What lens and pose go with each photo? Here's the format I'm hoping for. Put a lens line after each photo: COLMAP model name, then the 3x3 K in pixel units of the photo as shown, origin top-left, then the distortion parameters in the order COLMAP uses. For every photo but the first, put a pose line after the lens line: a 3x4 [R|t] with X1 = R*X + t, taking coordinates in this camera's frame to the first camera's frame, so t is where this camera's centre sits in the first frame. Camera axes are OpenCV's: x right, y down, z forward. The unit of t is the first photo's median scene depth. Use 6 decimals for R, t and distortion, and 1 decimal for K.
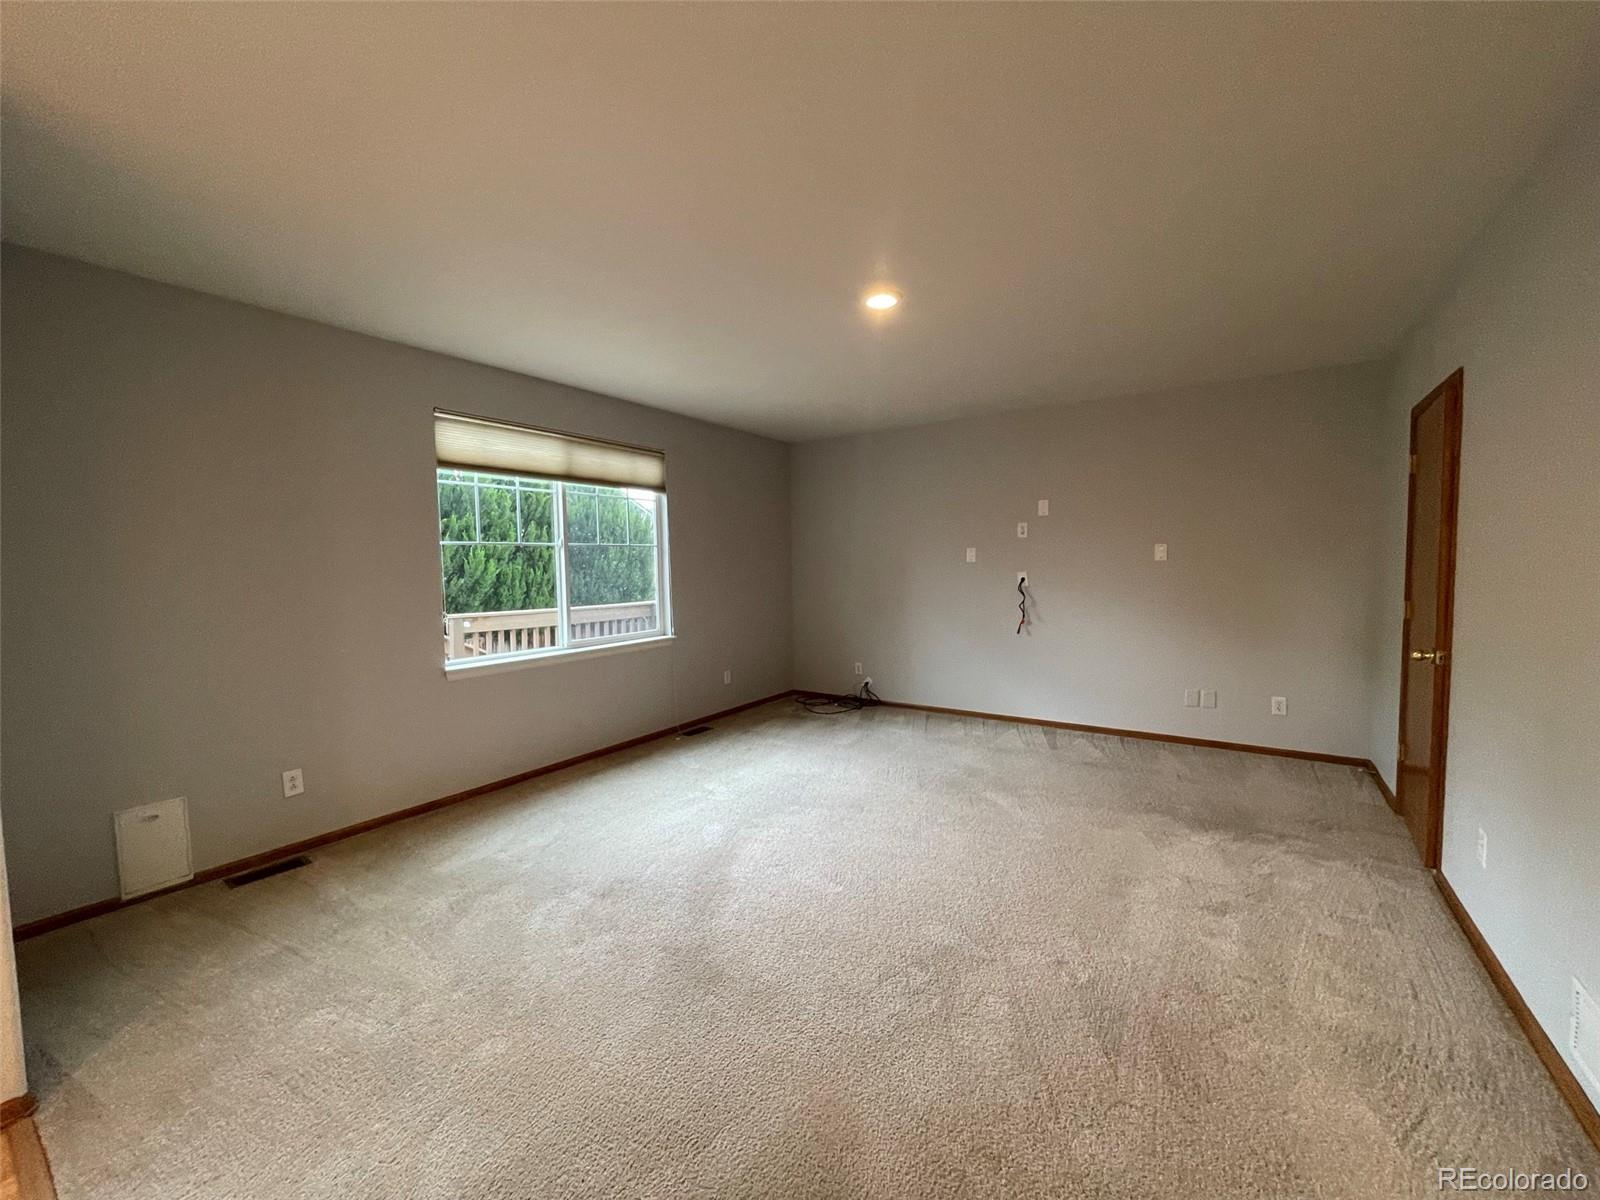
lens RADIAL K [[641.3, 0, 791.6], [0, 641.3, 601.7], [0, 0, 1]] dist [0.001926, 0.000229]
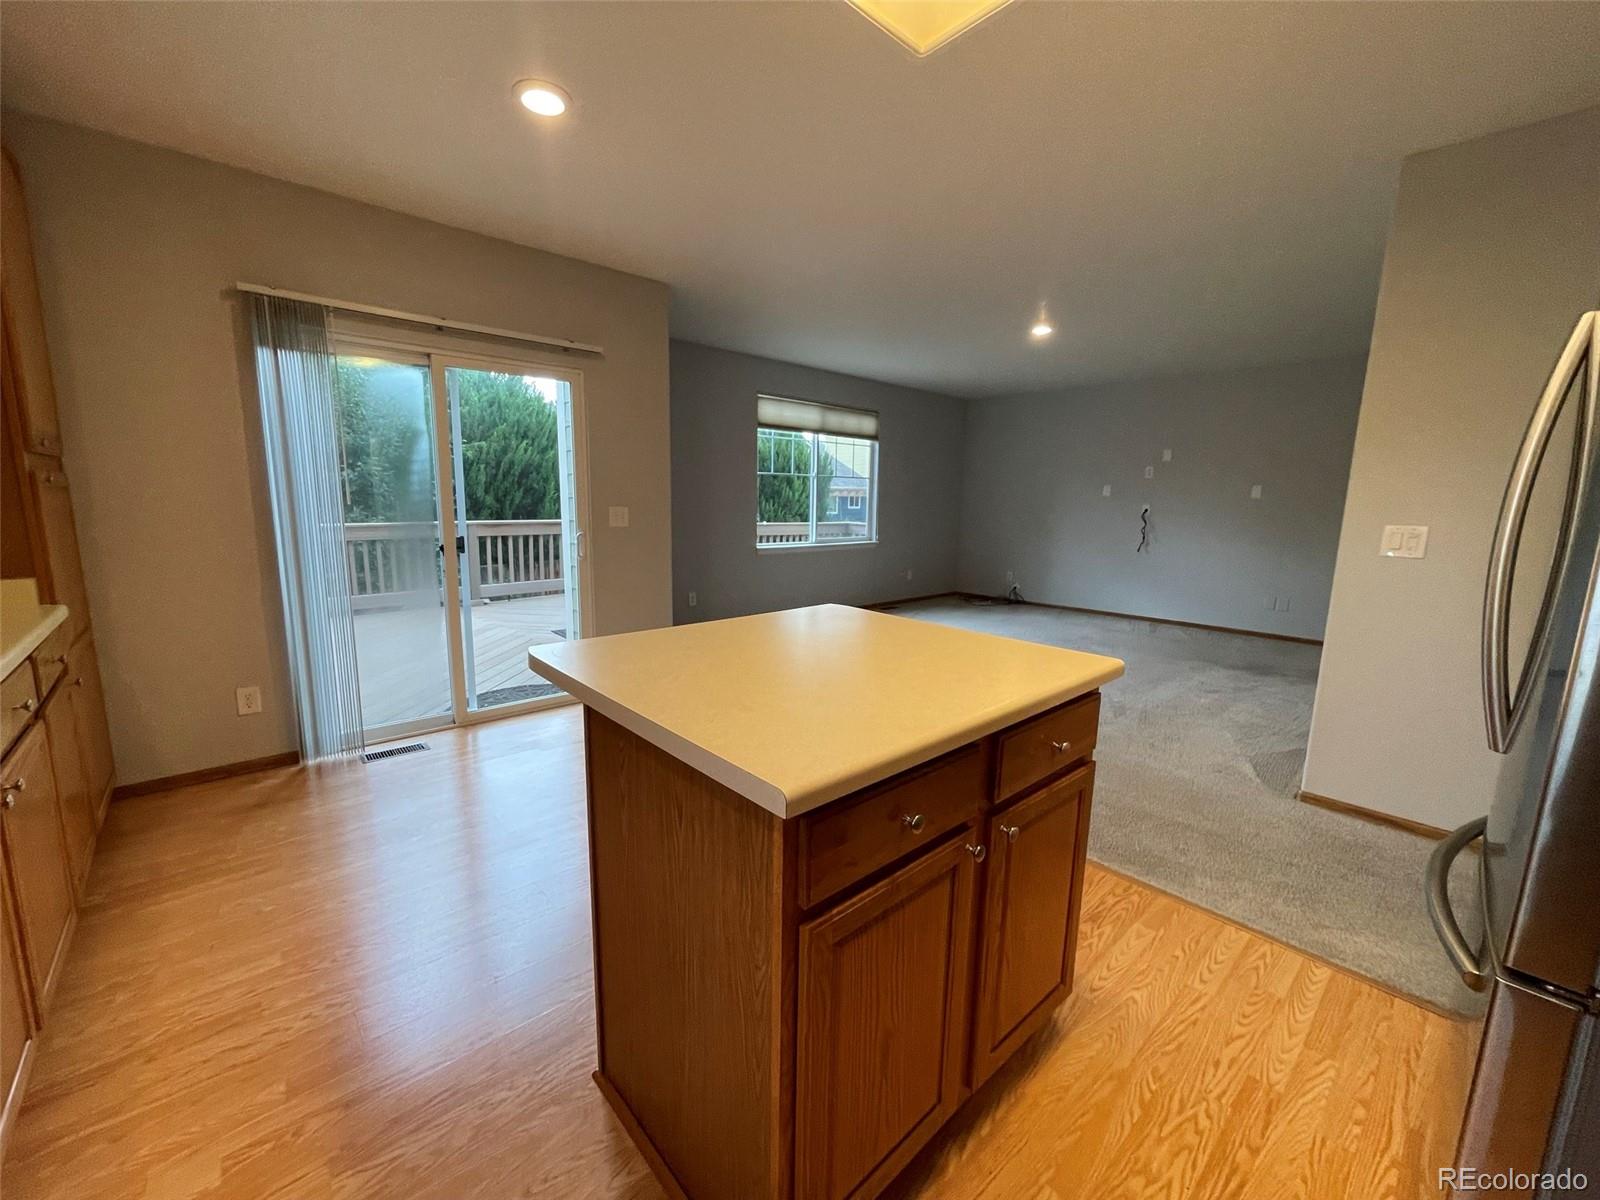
lens RADIAL K [[641.3, 0, 791.6], [0, 641.3, 601.7], [0, 0, 1]] dist [0.001926, 0.000229]
pose [[0.972630, 0.066297, -0.222703, -0.041962], [-0.044297, 0.993759, 0.102372, 0.050930], [0.228100, -0.089705, 0.969496, -0.477171]]
